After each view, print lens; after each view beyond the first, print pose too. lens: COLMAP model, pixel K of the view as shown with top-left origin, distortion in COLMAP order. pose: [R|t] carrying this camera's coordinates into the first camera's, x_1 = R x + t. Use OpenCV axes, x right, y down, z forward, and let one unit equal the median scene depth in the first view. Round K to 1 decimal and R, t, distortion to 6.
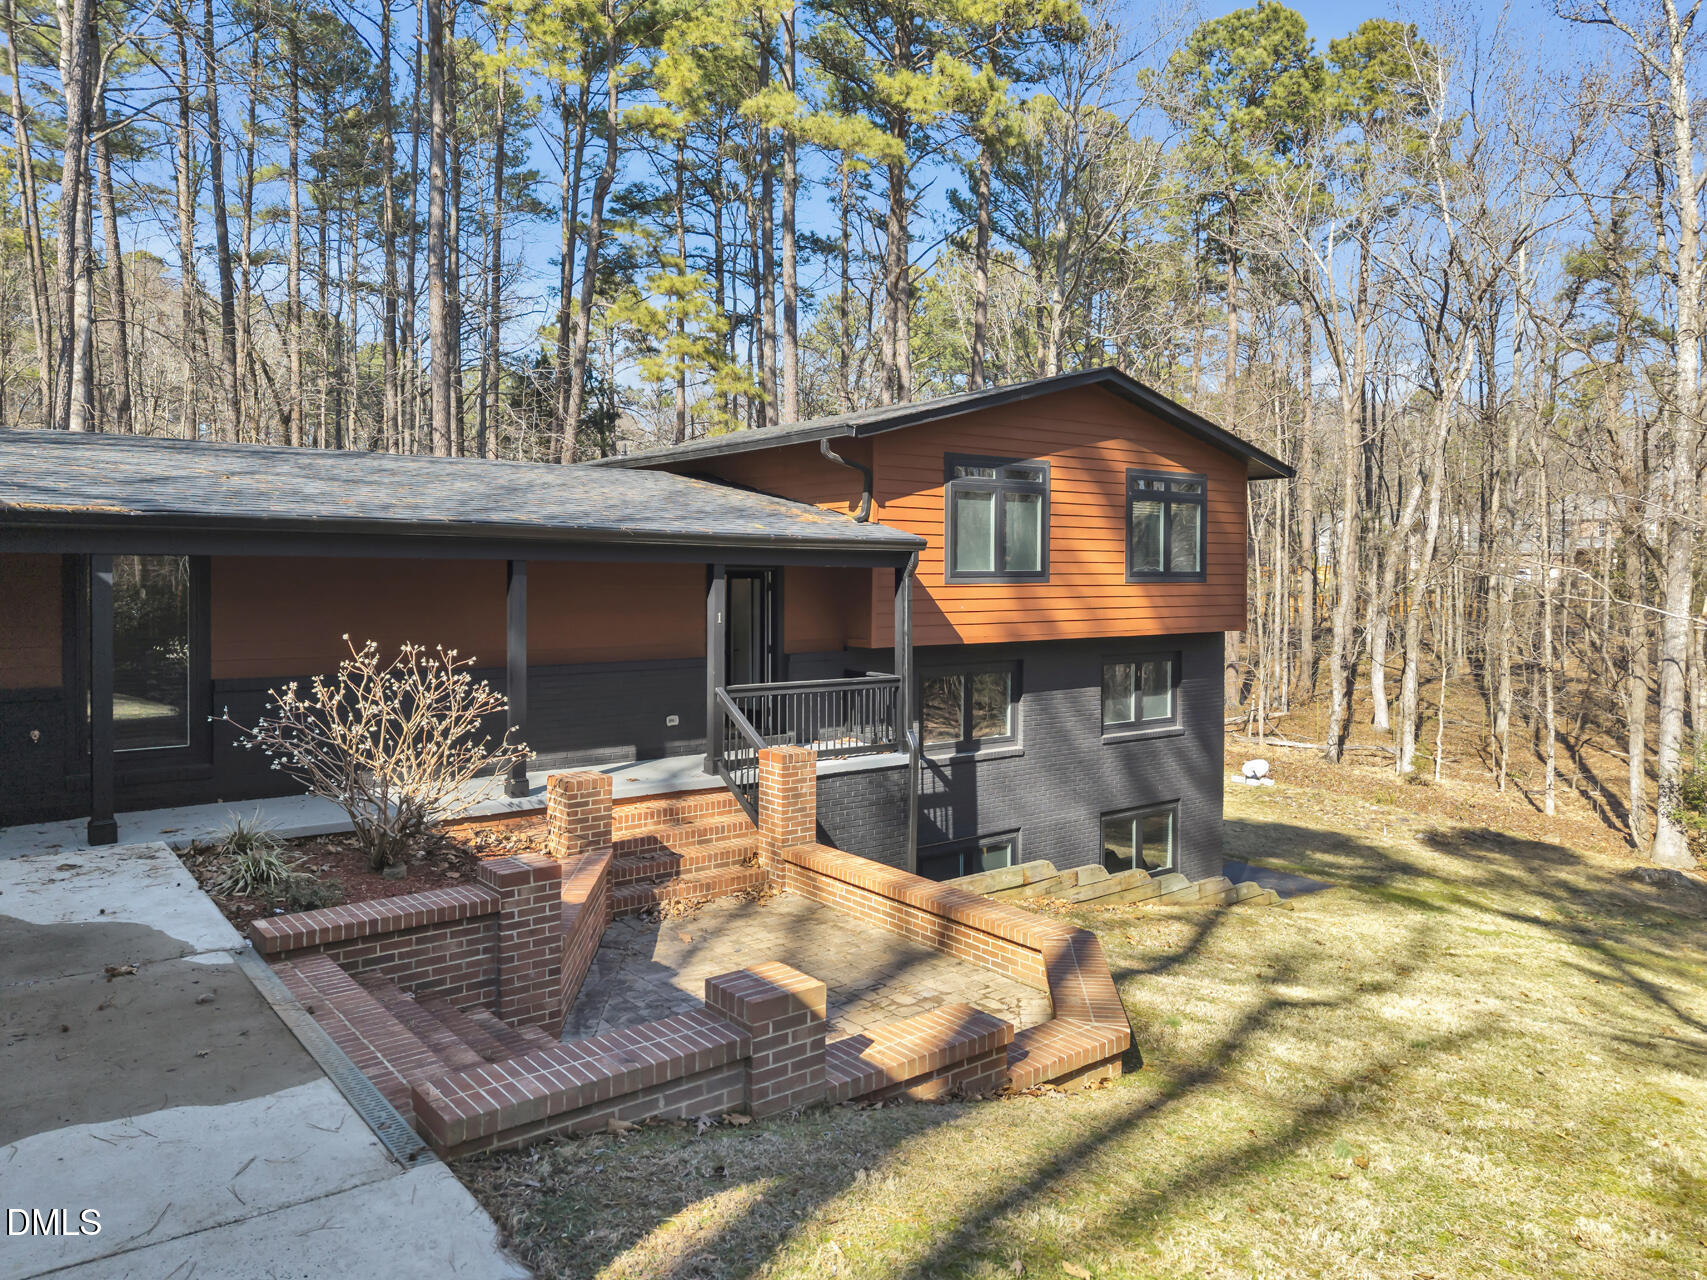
lens RADIAL K [[1193.8, 0, 863.6], [0, 1193.8, 572.2], [0, 0, 1]] dist [0.003089, 0.034144]
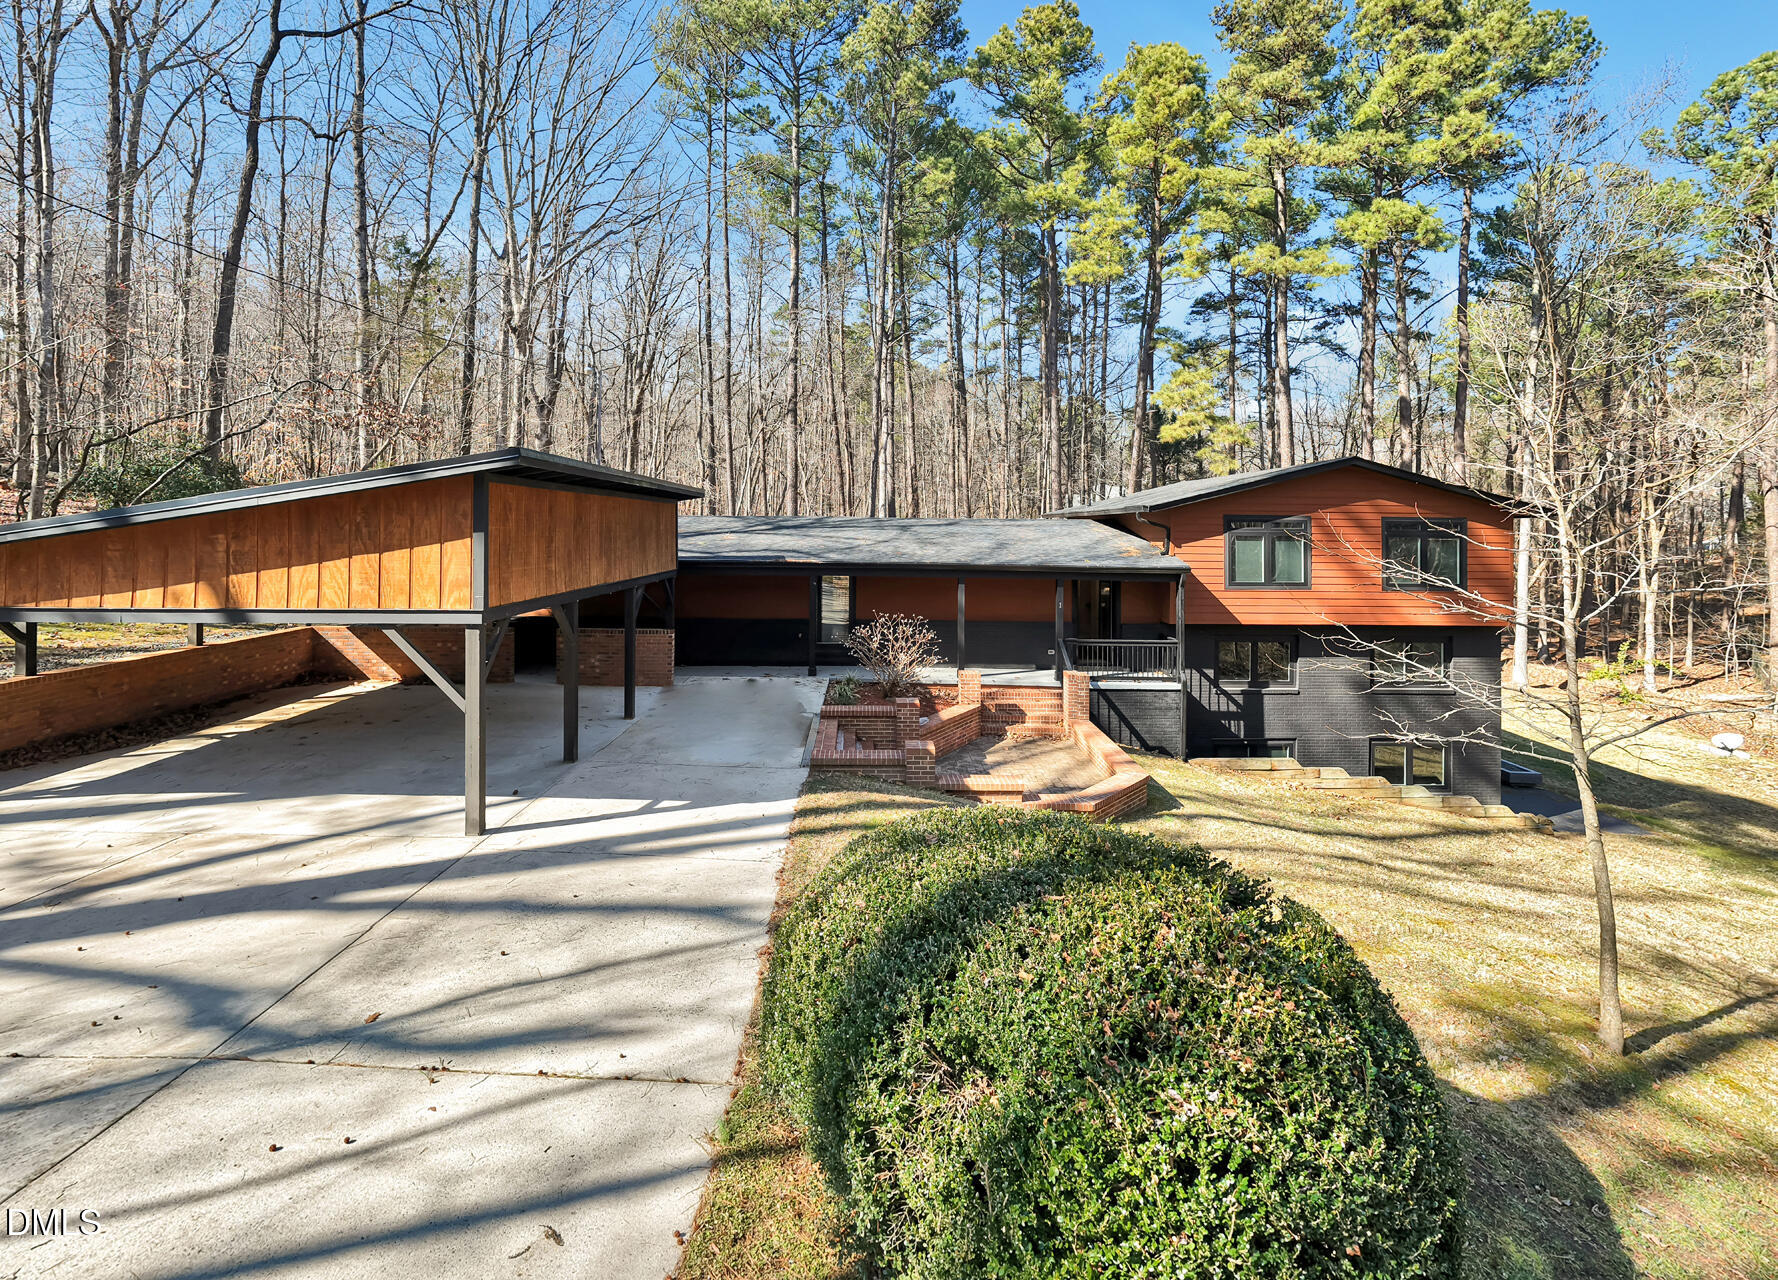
lens RADIAL K [[797.3, 0, 878.7], [0, 797.3, 525.7], [0, 0, 1]] dist [-0.000946, 0.000146]
pose [[0.797298, 0.003336, -0.603577, 0.318941], [-0.010192, 0.999917, -0.007937, -0.059883], [0.603500, 0.012479, 0.797265, -0.209304]]
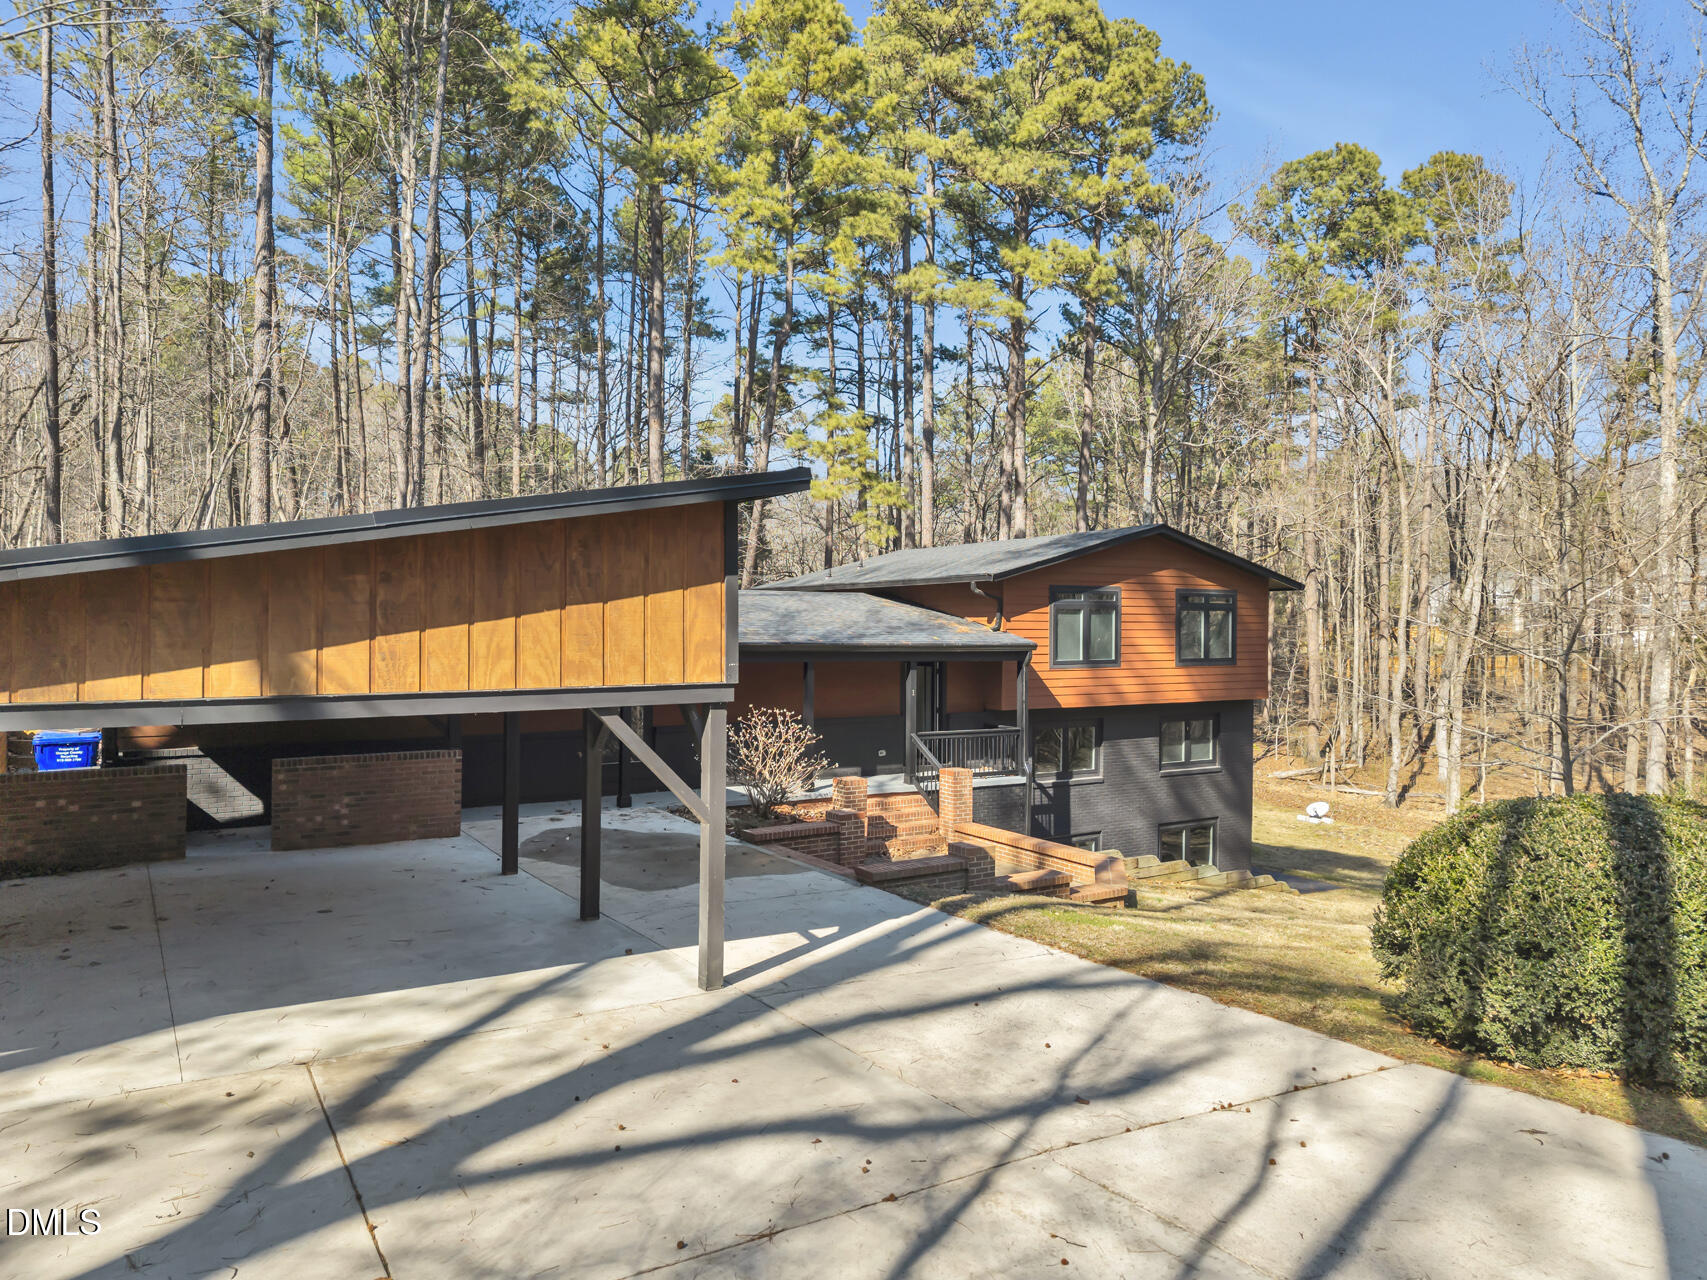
lens RADIAL K [[1147.8, 0, 848.5], [0, 1147.8, 643.7], [0, 0, 1]] dist [0.005401, 0.001732]
pose [[0.993481, 0.002889, -0.113958, -0.018204], [-0.001415, 0.999914, 0.013019, -0.036454], [0.113986, -0.012773, 0.993400, -0.439269]]
